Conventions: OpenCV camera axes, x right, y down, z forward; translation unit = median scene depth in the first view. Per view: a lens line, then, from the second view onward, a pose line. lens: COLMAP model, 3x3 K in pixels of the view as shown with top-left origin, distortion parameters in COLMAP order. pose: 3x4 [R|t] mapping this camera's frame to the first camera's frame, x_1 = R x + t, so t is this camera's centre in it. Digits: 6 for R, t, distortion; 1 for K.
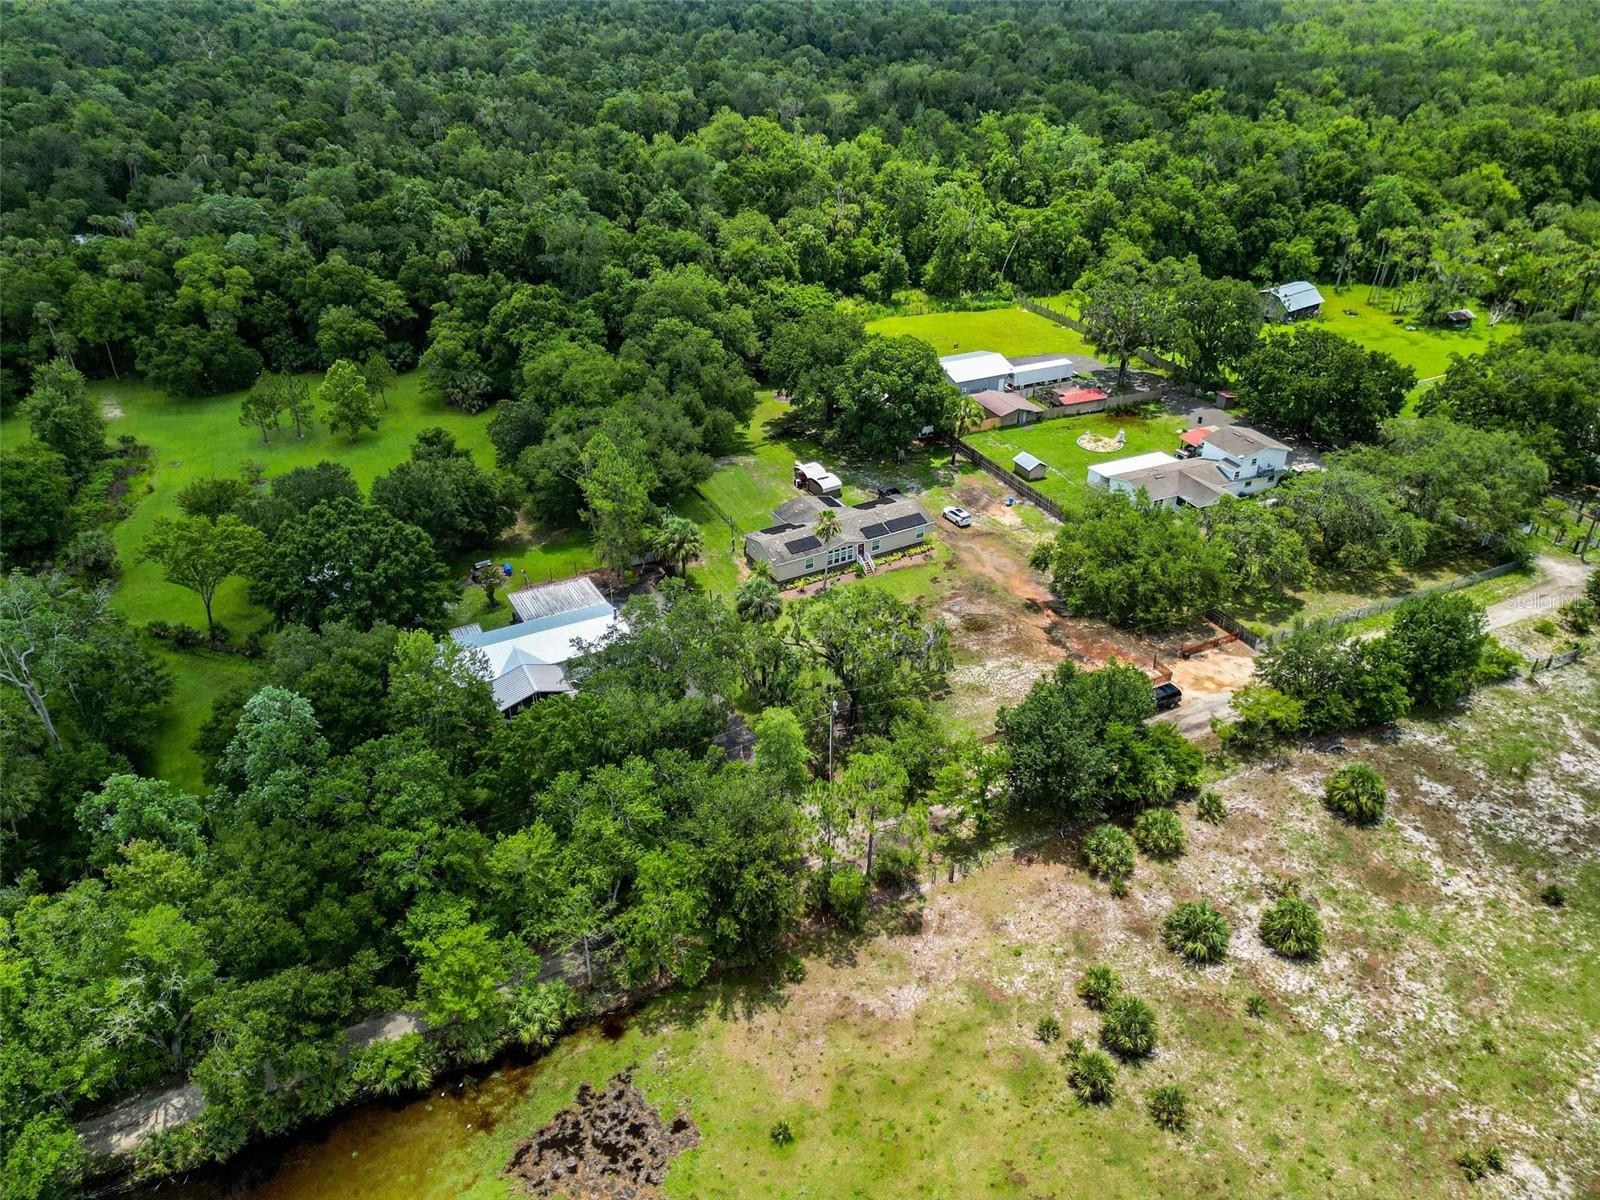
lens RADIAL K [[1105.8, 0, 800.0], [0, 1105.8, 600.0], [0, 0, 1]] dist [0.061917, -0.050169]
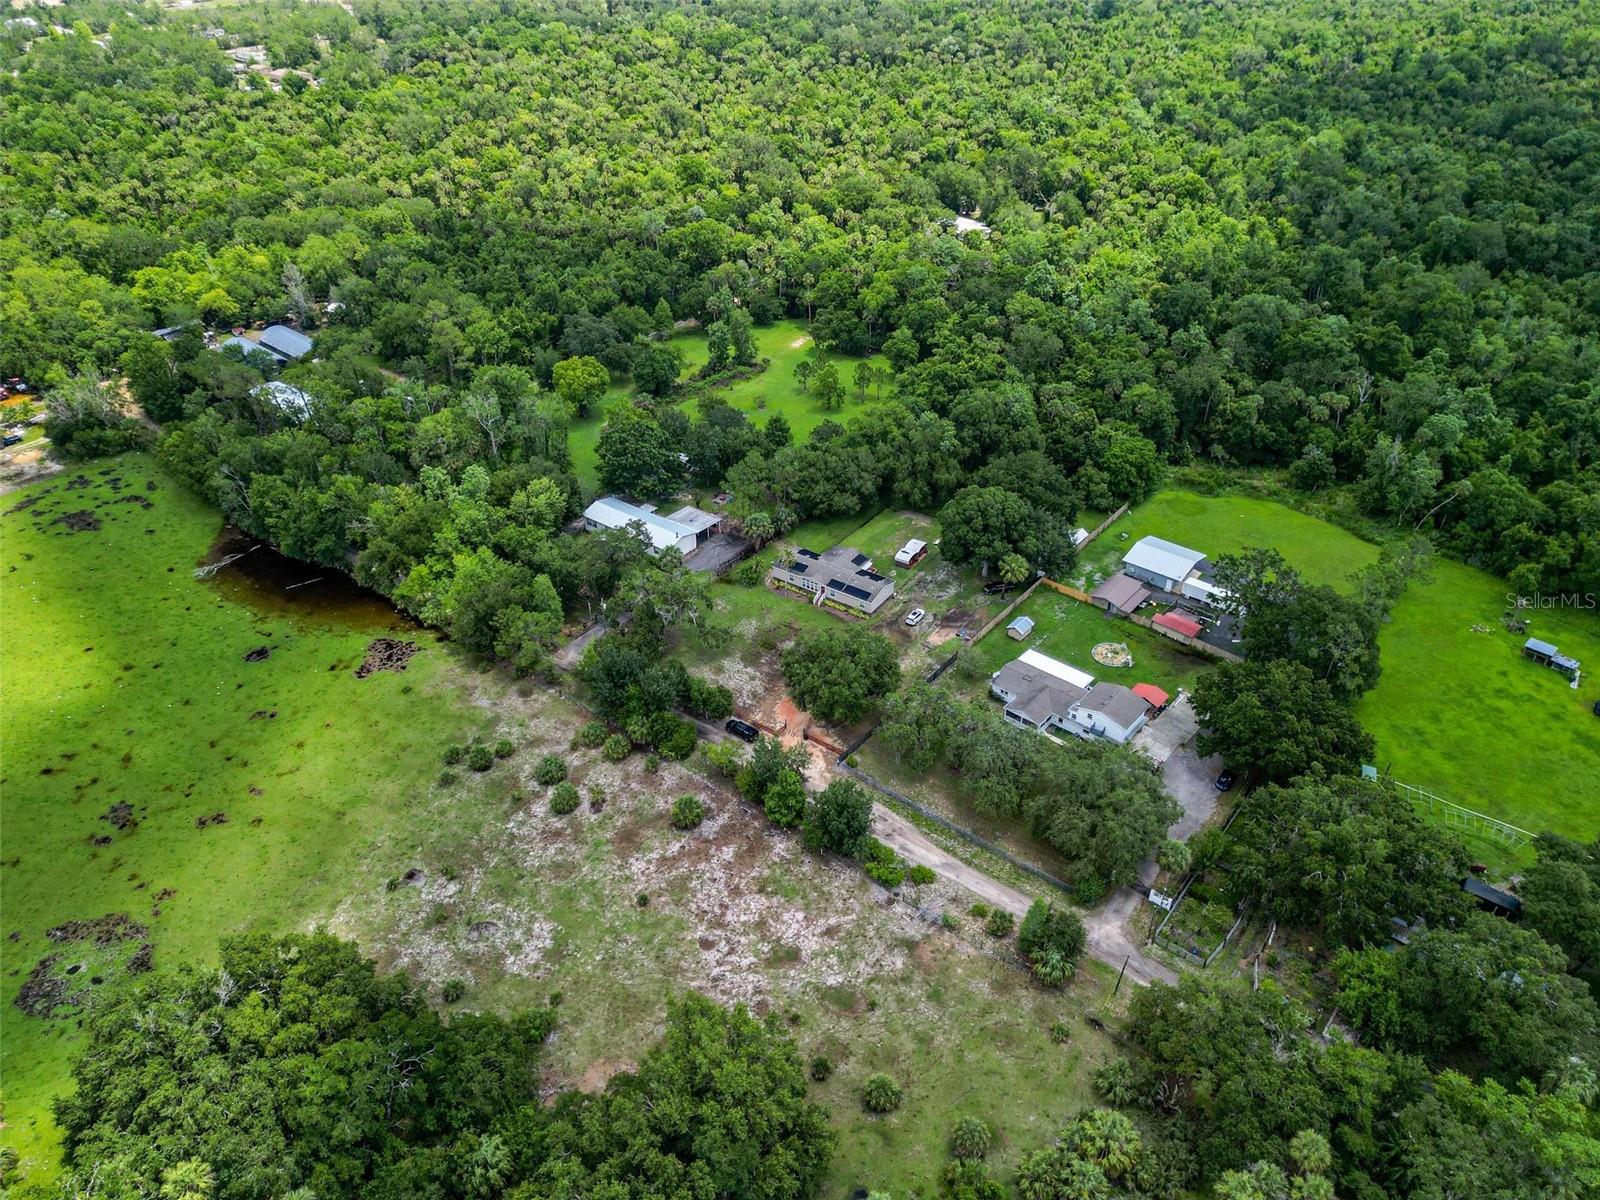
lens RADIAL K [[1105.8, 0, 800.0], [0, 1105.8, 600.0], [0, 0, 1]] dist [0.061917, -0.050169]
pose [[0.435819, 0.497757, -0.749866, 1.809921], [-0.457840, 0.839910, 0.291433, -0.708199], [0.774883, 0.216307, 0.593942, 0.104150]]
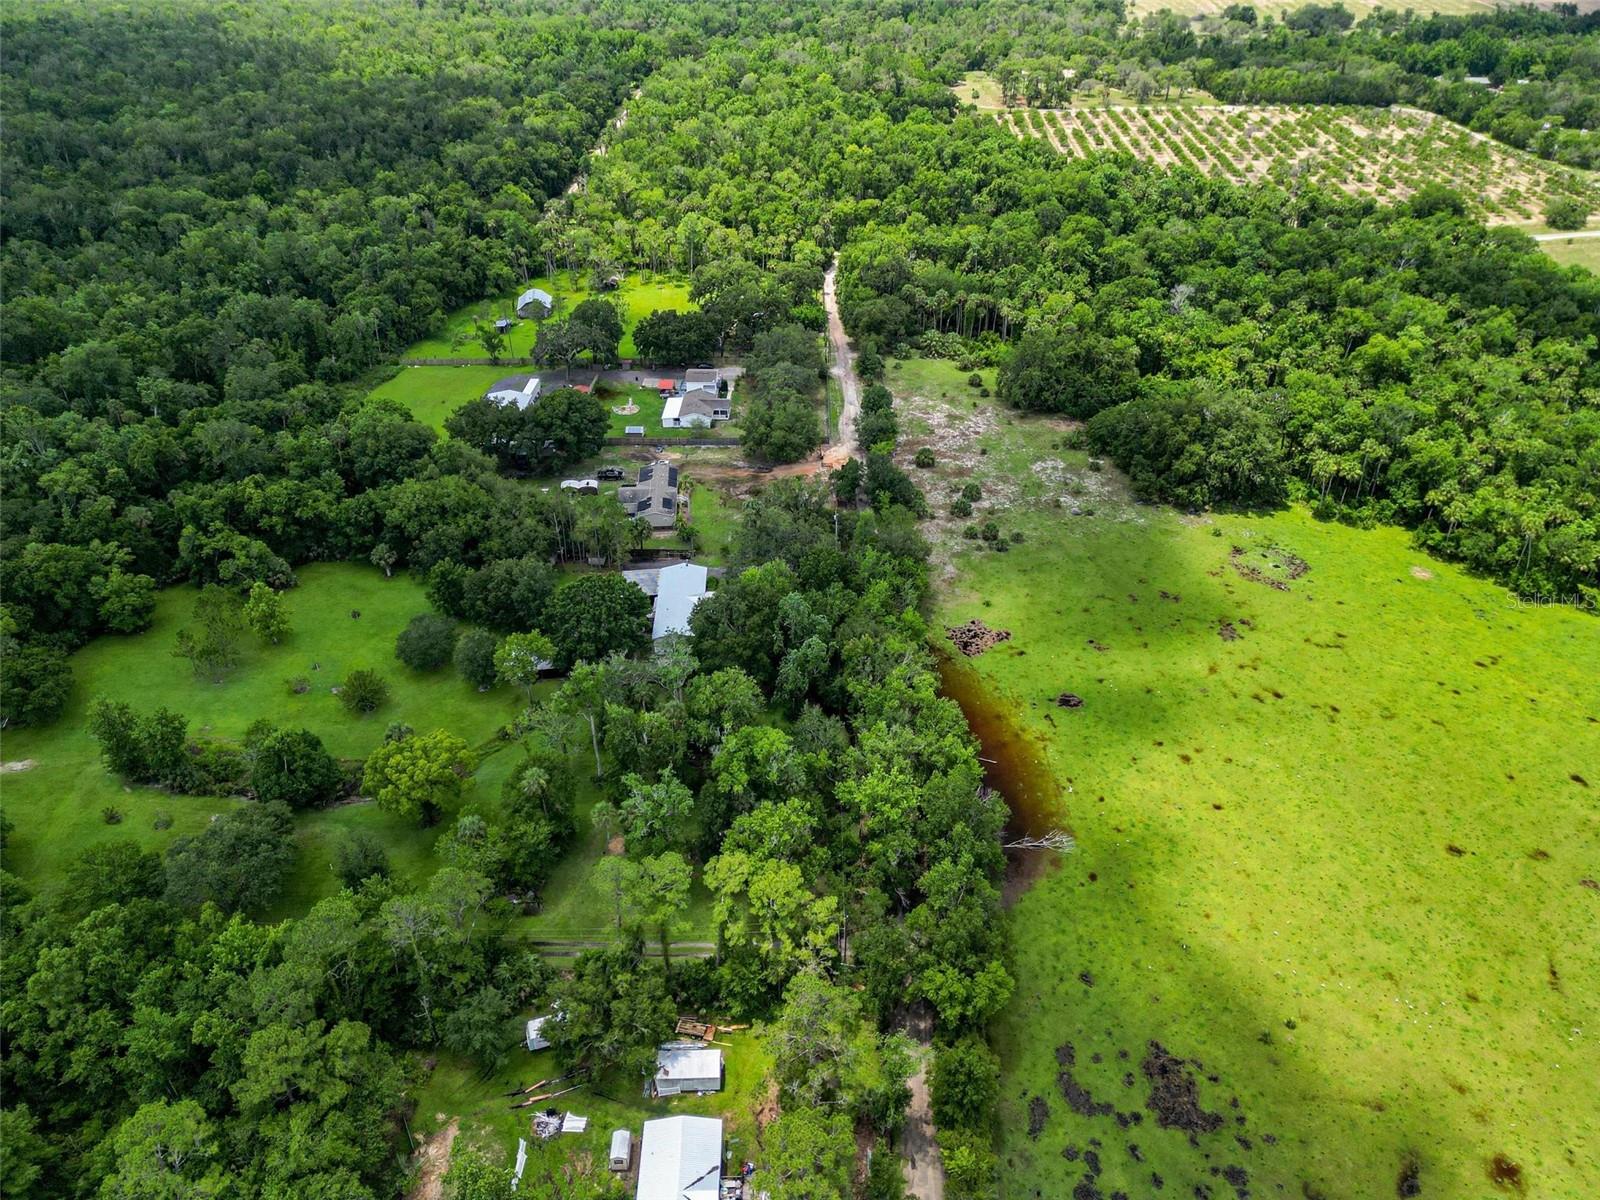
lens RADIAL K [[1105.8, 0, 800.0], [0, 1105.8, 600.0], [0, 0, 1]] dist [0.061917, -0.050169]
pose [[0.440755, -0.523848, 0.728916, -1.906650], [0.487194, 0.821638, 0.295892, -0.518699], [-0.753908, 0.224708, 0.617357, -0.350205]]
